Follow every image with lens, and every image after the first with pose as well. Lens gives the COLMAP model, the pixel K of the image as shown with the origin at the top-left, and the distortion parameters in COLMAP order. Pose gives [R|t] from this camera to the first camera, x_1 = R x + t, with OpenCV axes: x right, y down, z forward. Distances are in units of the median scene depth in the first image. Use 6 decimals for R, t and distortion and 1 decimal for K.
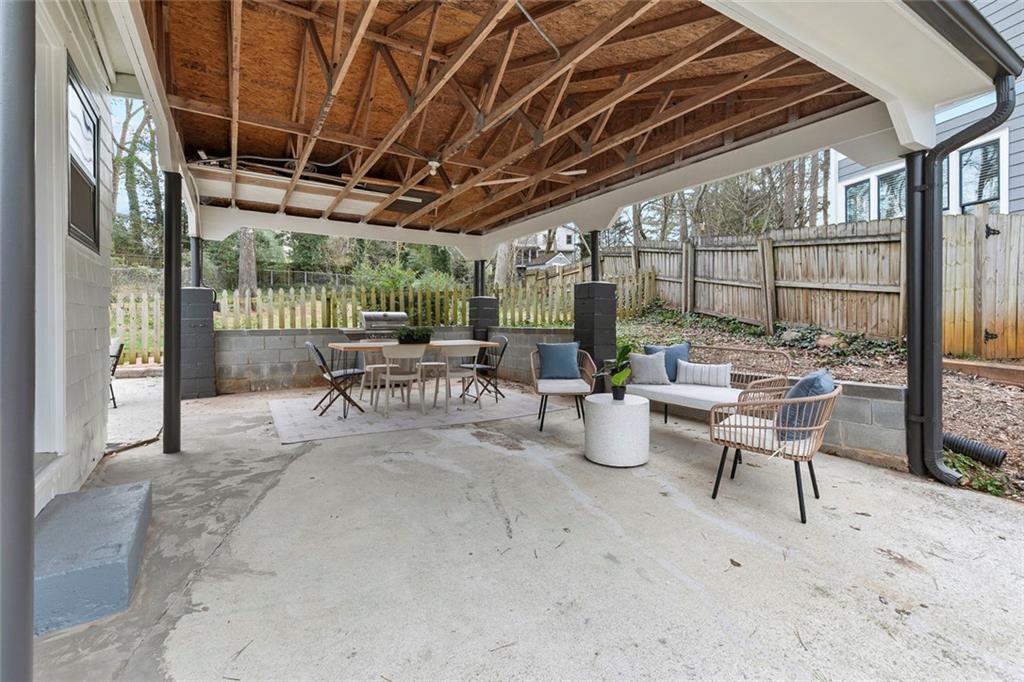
lens RADIAL K [[465.9, 0, 506.7], [0, 465.9, 338.1], [0, 0, 1]] dist [0.002037, -0.000164]
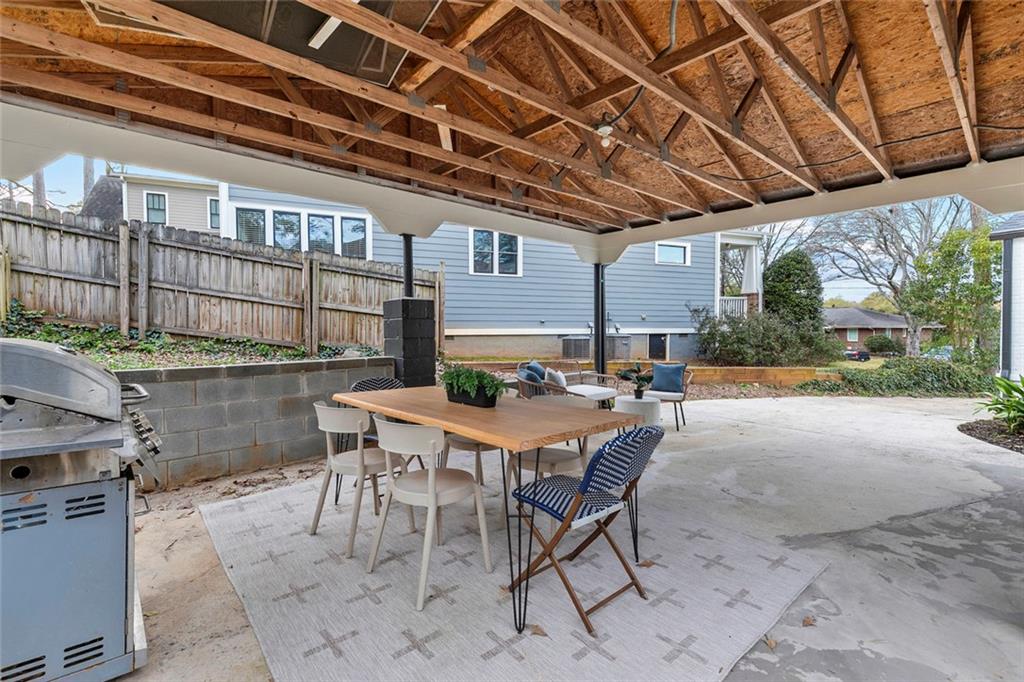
lens RADIAL K [[465.9, 0, 506.7], [0, 465.9, 338.1], [0, 0, 1]] dist [0.002037, -0.000164]
pose [[-0.208365, -0.013279, 0.977961, -0.567784], [0.043452, 0.998795, 0.022820, -0.053388], [-0.977085, 0.047249, -0.207537, 0.892375]]
